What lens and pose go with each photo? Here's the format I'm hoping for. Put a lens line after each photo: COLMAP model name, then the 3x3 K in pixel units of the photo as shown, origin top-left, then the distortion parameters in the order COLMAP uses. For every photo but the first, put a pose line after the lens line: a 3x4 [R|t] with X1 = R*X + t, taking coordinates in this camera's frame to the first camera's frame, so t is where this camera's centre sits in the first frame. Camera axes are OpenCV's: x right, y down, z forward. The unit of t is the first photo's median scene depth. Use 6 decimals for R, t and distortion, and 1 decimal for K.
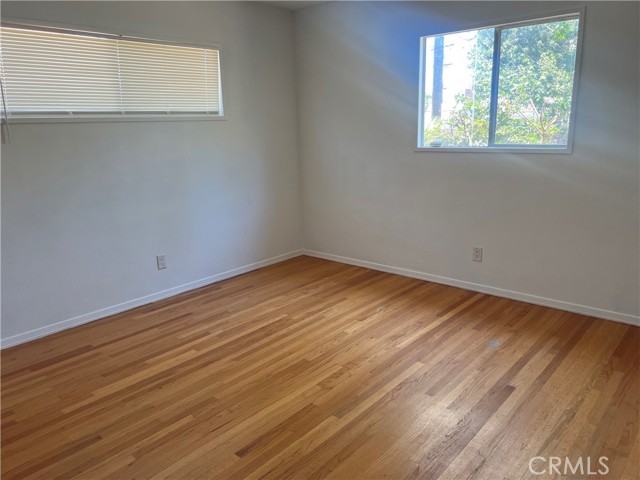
lens RADIAL K [[483.8, 0, 320.0], [0, 483.8, 240.0], [0, 0, 1]] dist [0.103926, -0.147991]
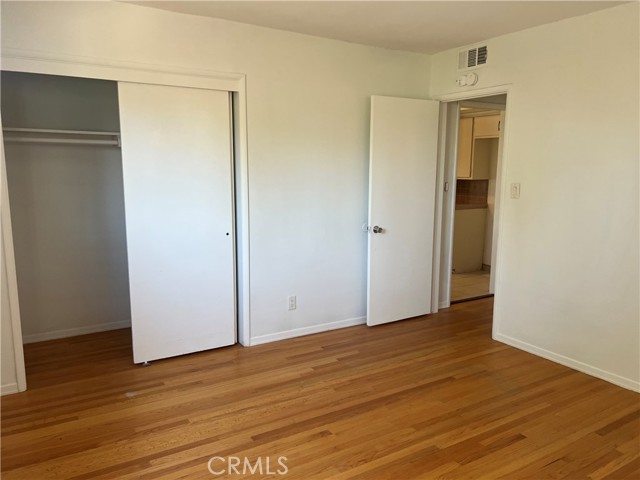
lens RADIAL K [[483.8, 0, 320.0], [0, 483.8, 240.0], [0, 0, 1]] dist [0.103926, -0.147991]
pose [[-0.956074, -0.023853, 0.292154, -0.023690], [0.088890, 0.926158, 0.366511, -0.467021], [-0.279323, 0.376381, -0.883355, 1.842317]]
